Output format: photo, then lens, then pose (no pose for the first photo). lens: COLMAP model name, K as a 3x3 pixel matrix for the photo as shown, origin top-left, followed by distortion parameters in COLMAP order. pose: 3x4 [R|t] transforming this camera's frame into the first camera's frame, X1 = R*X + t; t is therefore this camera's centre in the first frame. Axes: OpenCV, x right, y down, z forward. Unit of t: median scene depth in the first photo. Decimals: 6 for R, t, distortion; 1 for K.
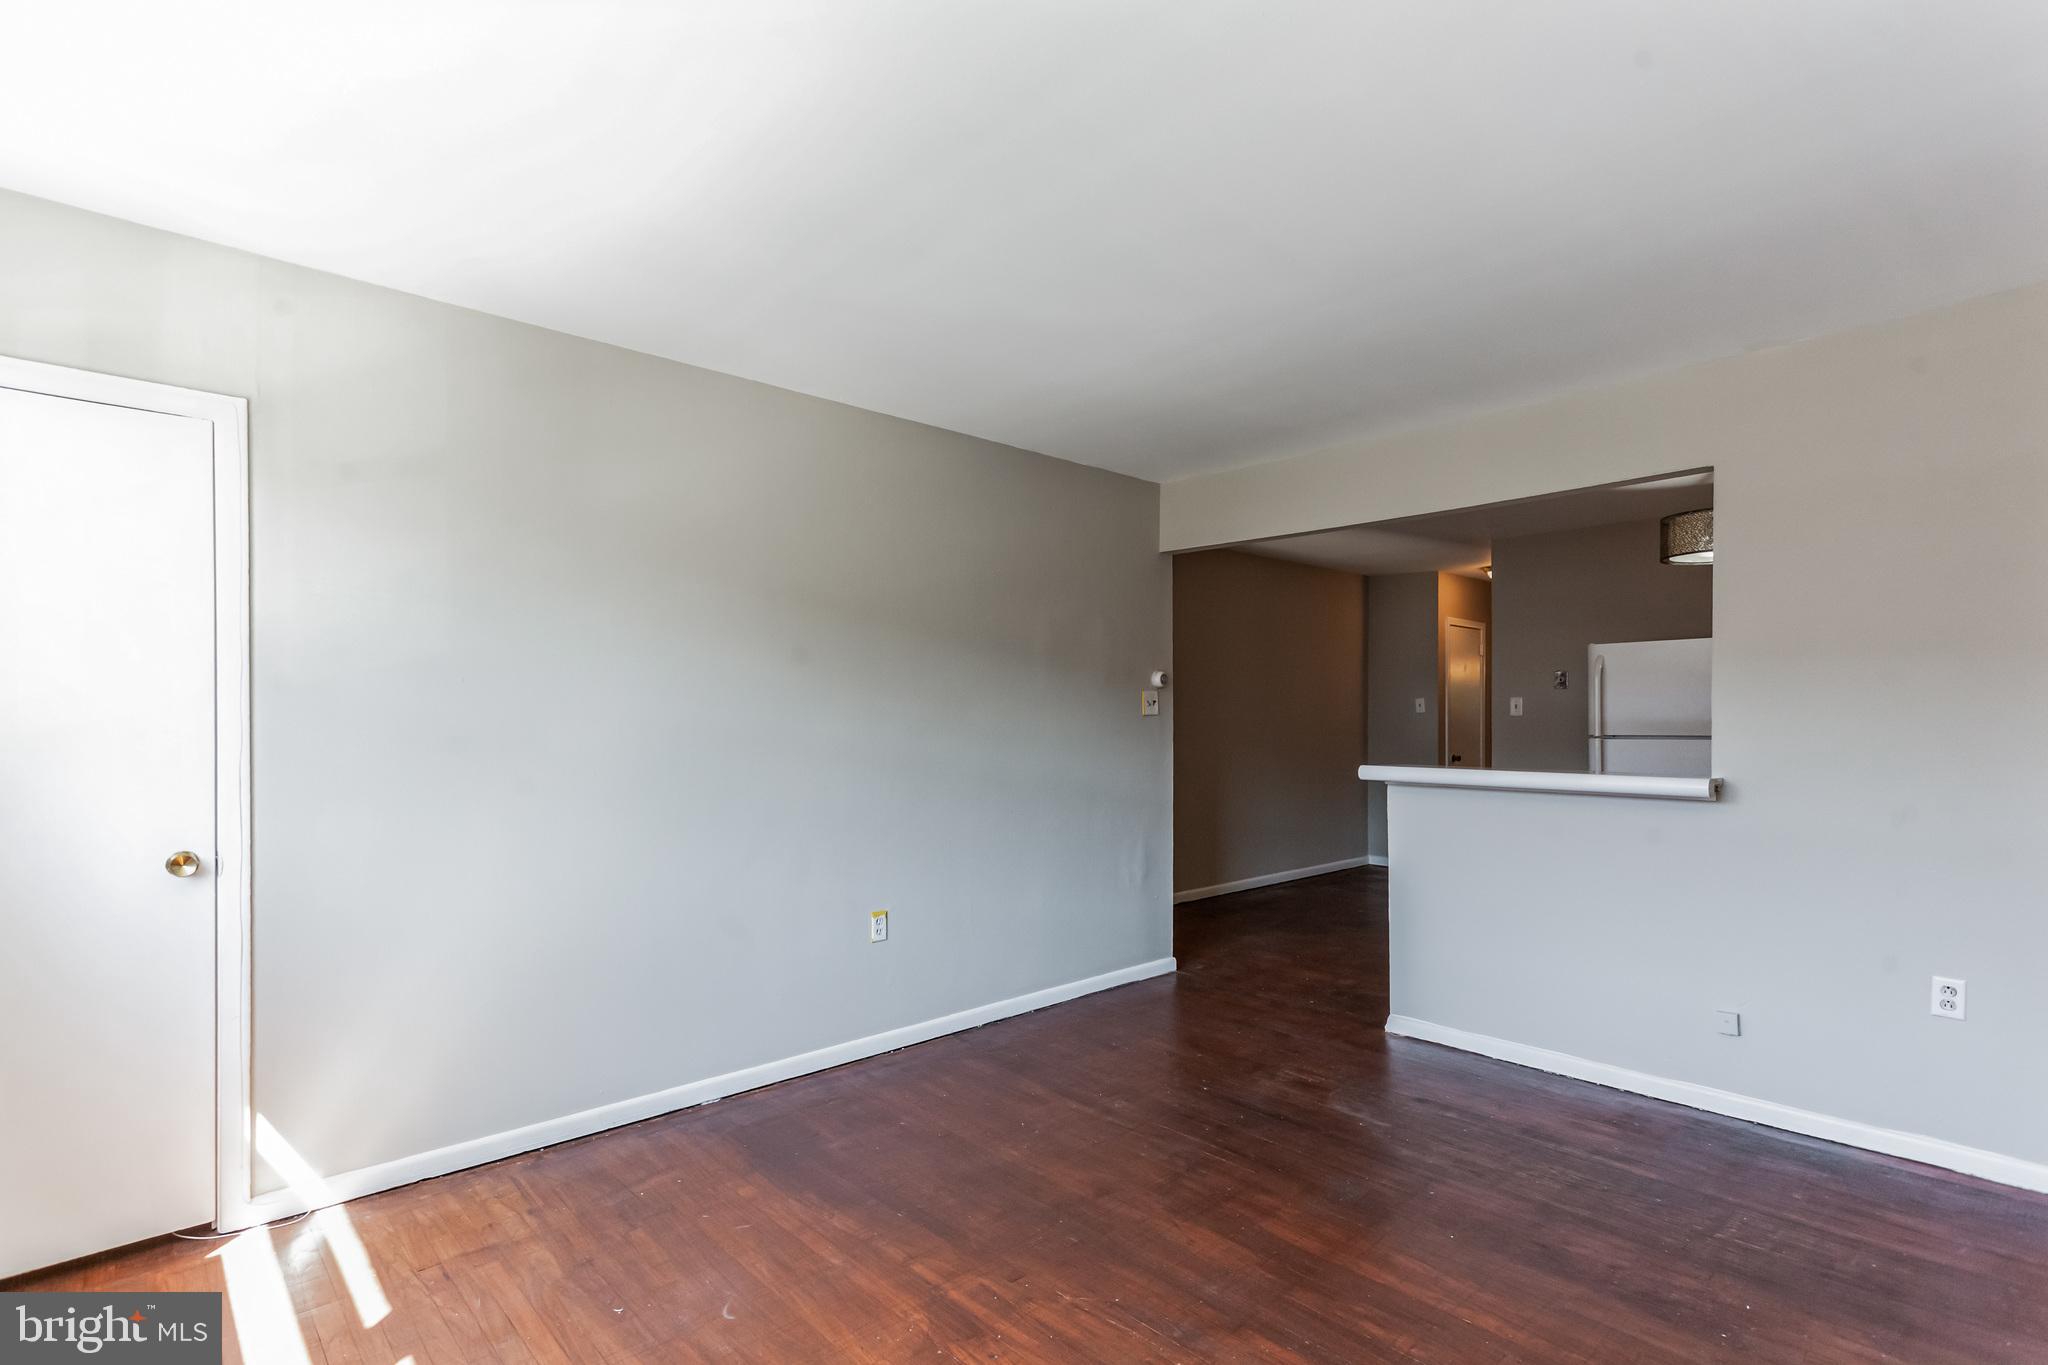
lens RADIAL K [[998.3, 0, 1016.4], [0, 998.3, 715.8], [0, 0, 1]] dist [0.007335, 0.000897]
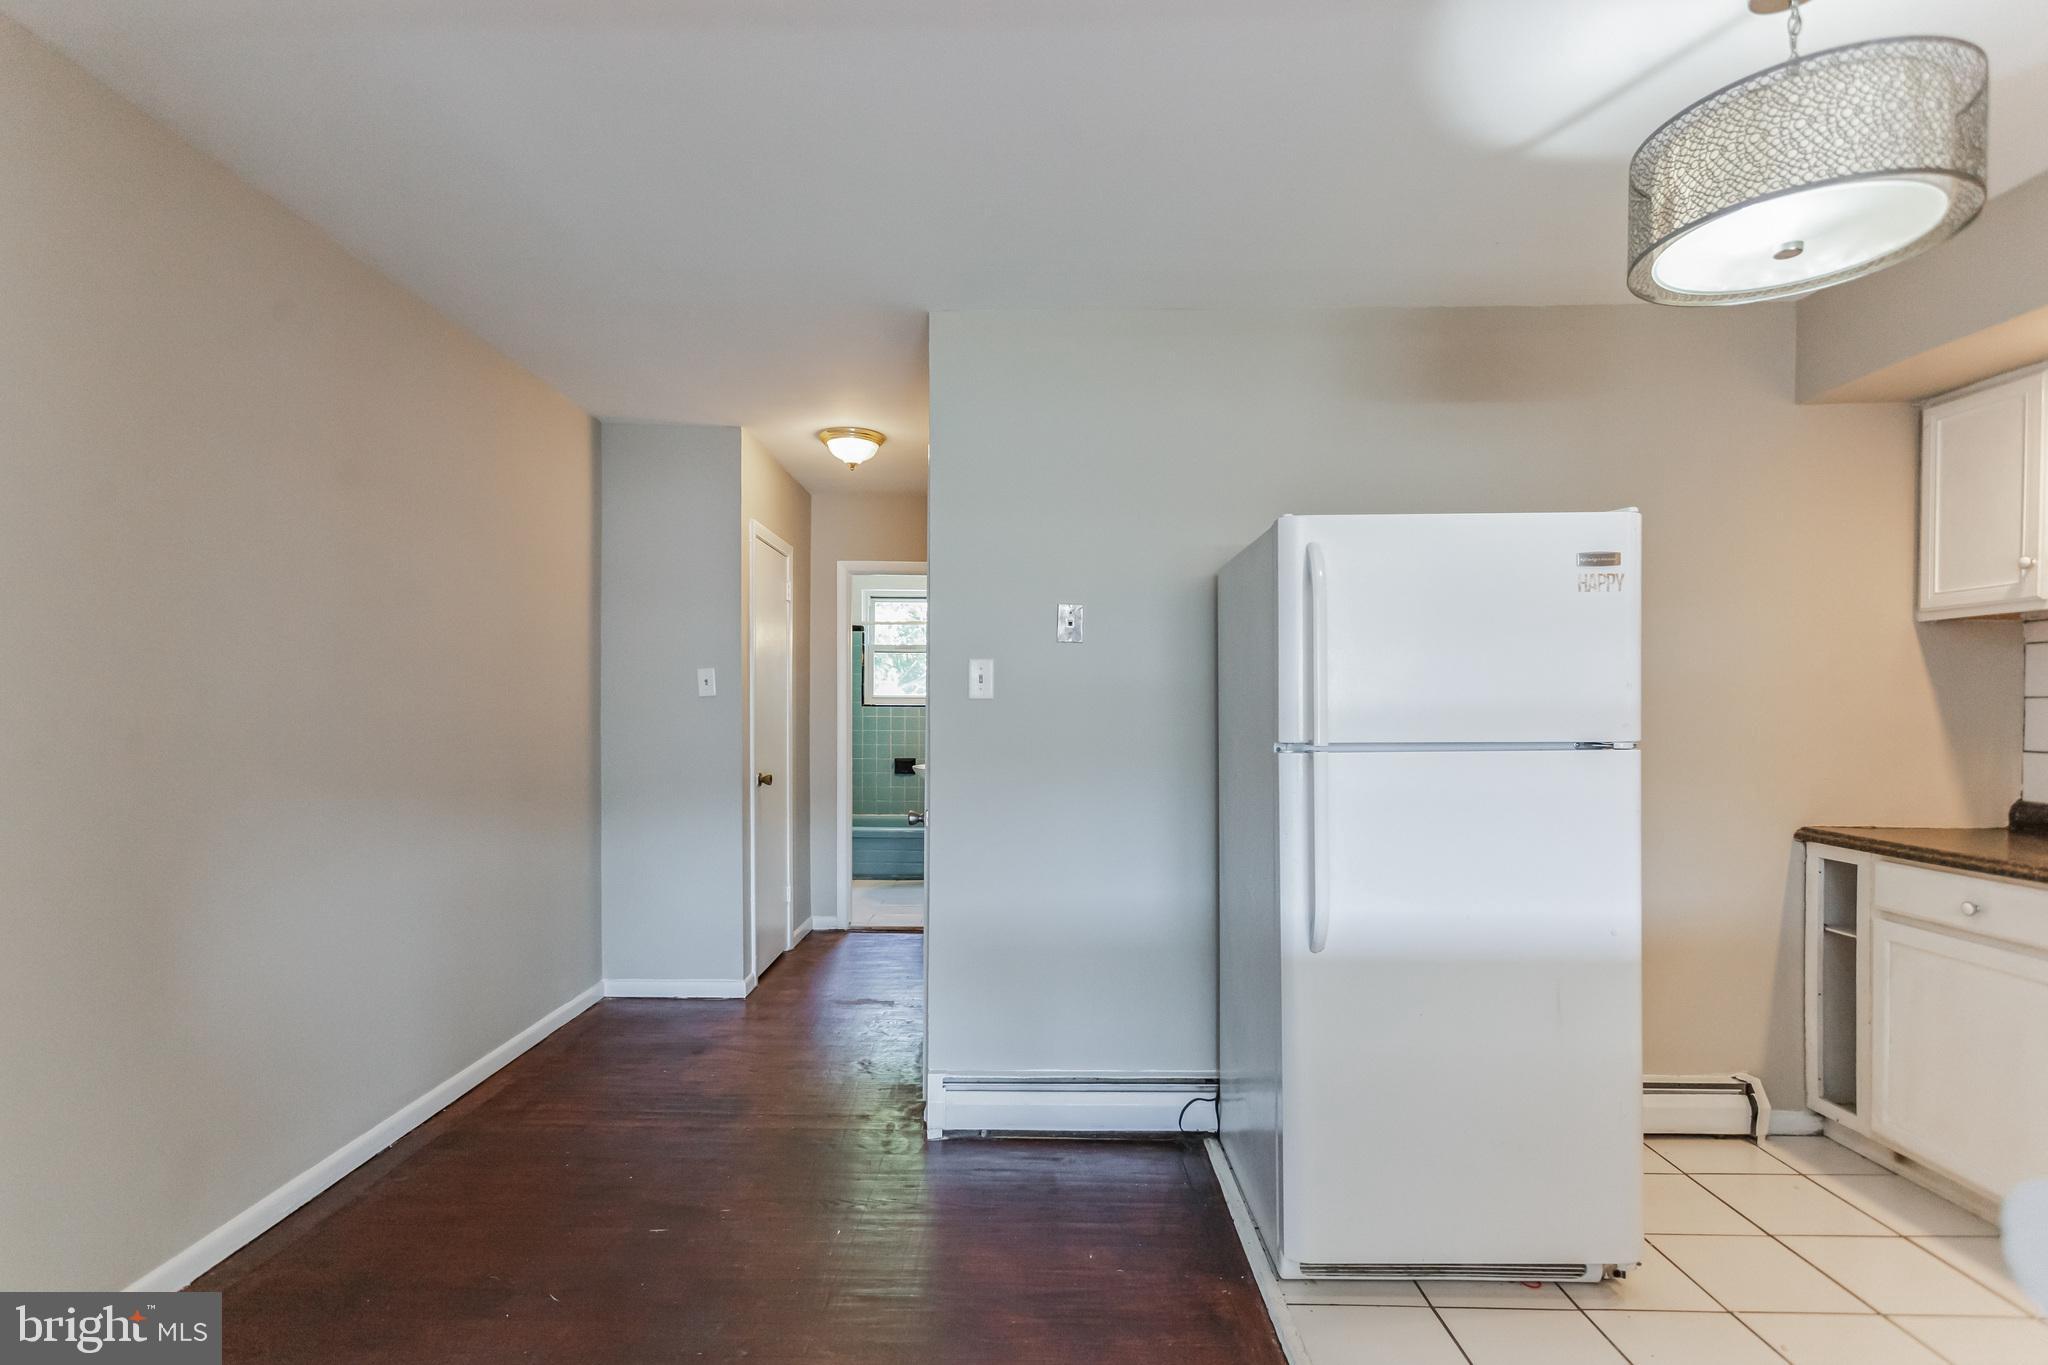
lens RADIAL K [[1009.2, 0, 1010.0], [0, 1009.2, 711.1], [0, 0, 1]] dist [0.025250, 0.000604]
pose [[0.696775, -0.003061, 0.717283, 0.269990], [0.000953, 0.999994, 0.003342, 0.006096], [-0.717289, -0.001646, 0.696774, 1.031526]]
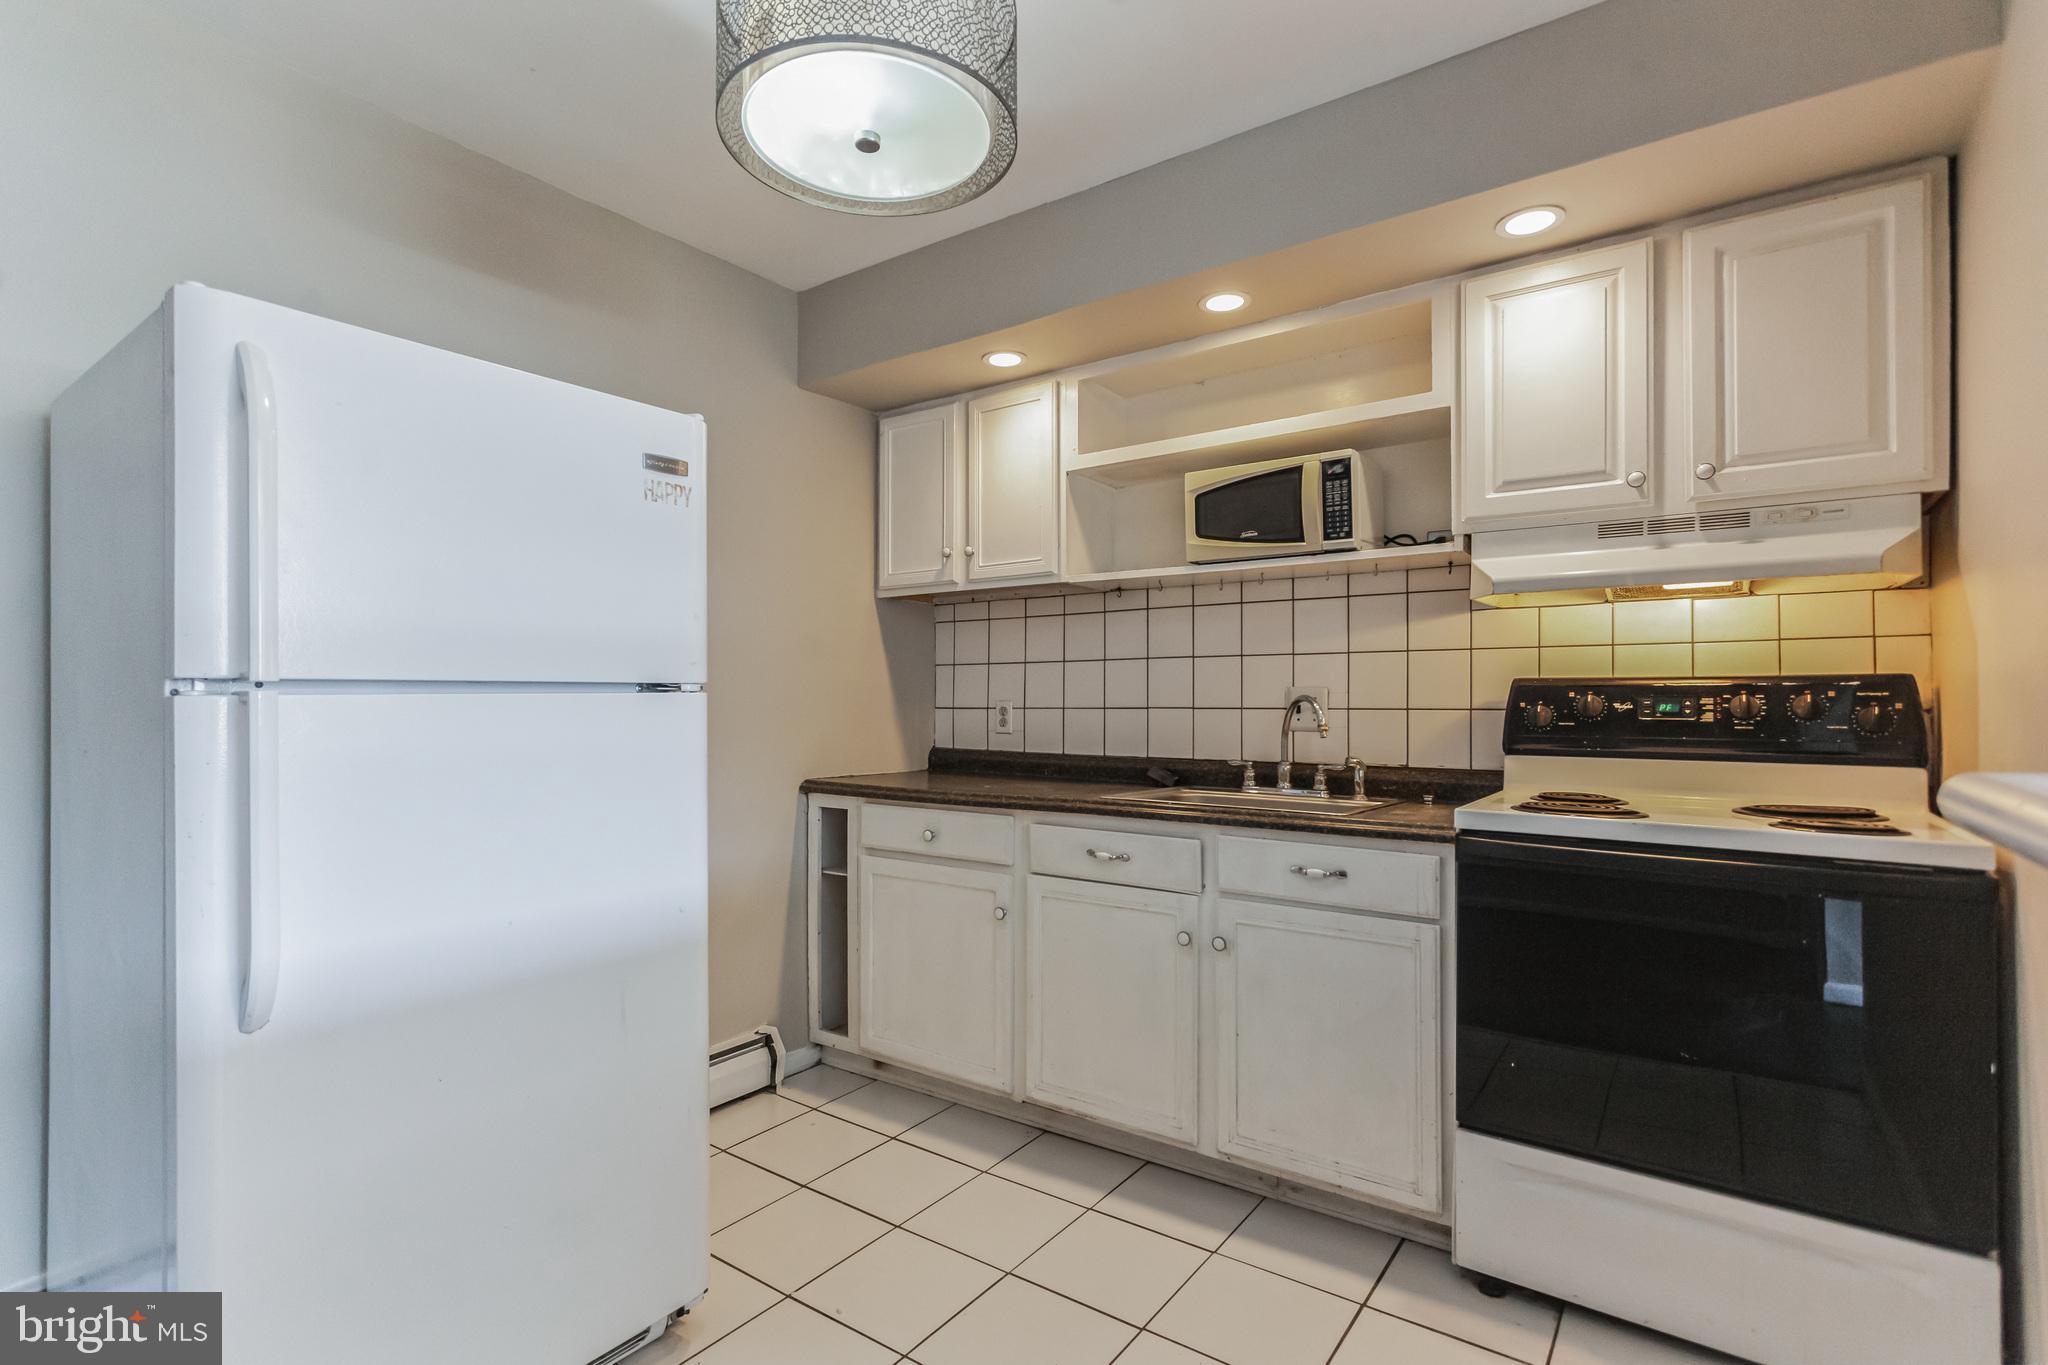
lens RADIAL K [[973.2, 0, 1023.5], [0, 973.2, 700.3], [0, 0, 1]] dist [0.002032, 0.000522]
pose [[-0.188814, 0.006029, 0.981994, 0.414679], [0.000961, 0.999982, -0.005955, 0.033557], [-0.982012, -0.000181, -0.188816, 1.105791]]
